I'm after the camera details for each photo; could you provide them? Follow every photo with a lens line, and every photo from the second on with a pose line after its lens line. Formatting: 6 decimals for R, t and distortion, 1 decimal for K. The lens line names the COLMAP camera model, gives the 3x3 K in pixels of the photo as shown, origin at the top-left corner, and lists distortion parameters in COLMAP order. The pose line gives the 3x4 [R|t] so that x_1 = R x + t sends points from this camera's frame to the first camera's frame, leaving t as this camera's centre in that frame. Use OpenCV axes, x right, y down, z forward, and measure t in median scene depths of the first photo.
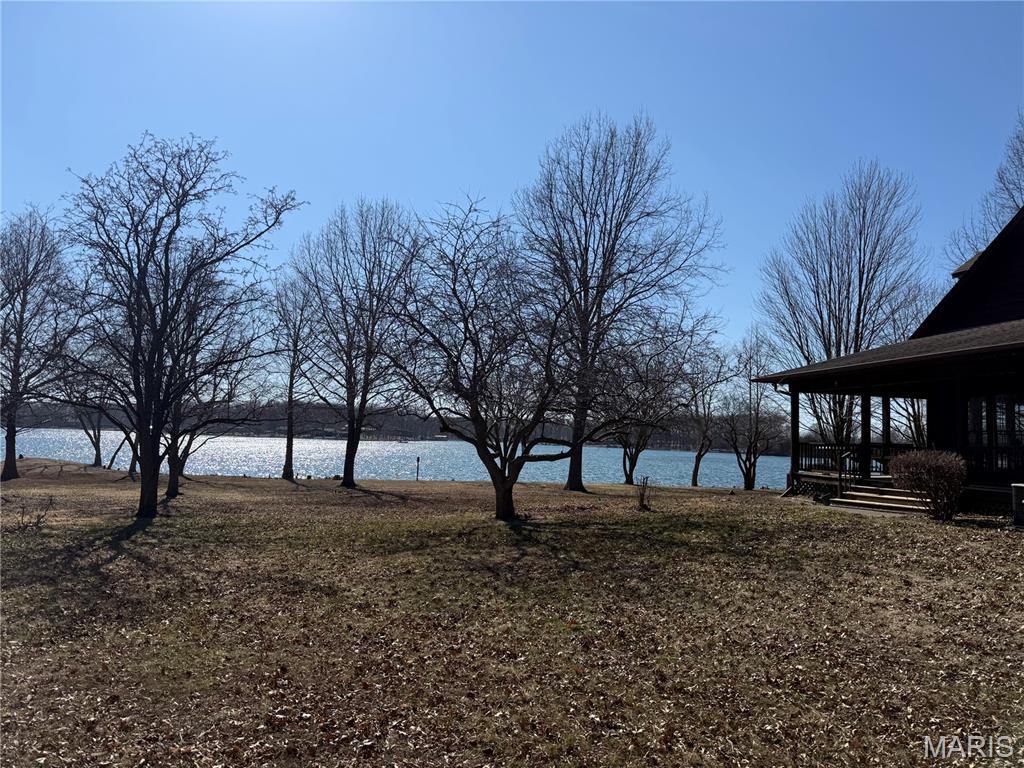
lens RADIAL K [[709.6, 0, 512.0], [0, 709.6, 384.0], [0, 0, 1]] dist [0.002076, -0.058586]
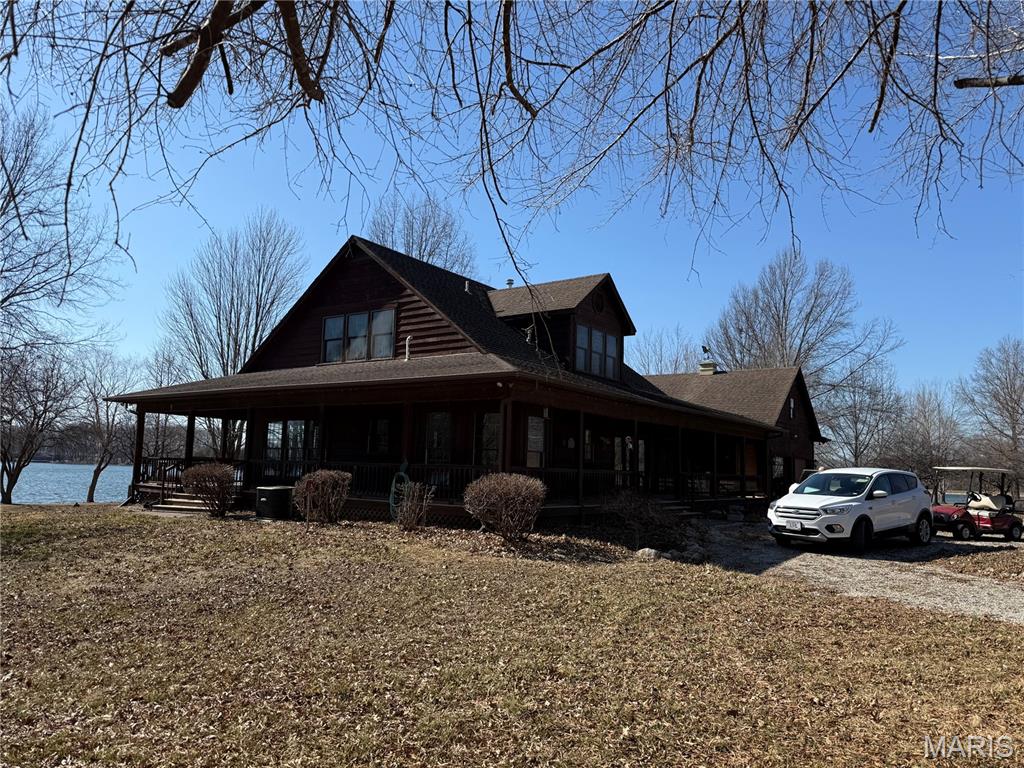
lens RADIAL K [[711.6, 0, 512.0], [0, 711.6, 384.0], [0, 0, 1]] dist [0.001929, 0.001087]
pose [[0.738554, 0.064994, 0.671054, 0.039246], [-0.053927, 0.997848, -0.037293, -0.012240], [-0.672034, -0.008645, 0.740470, -0.126104]]
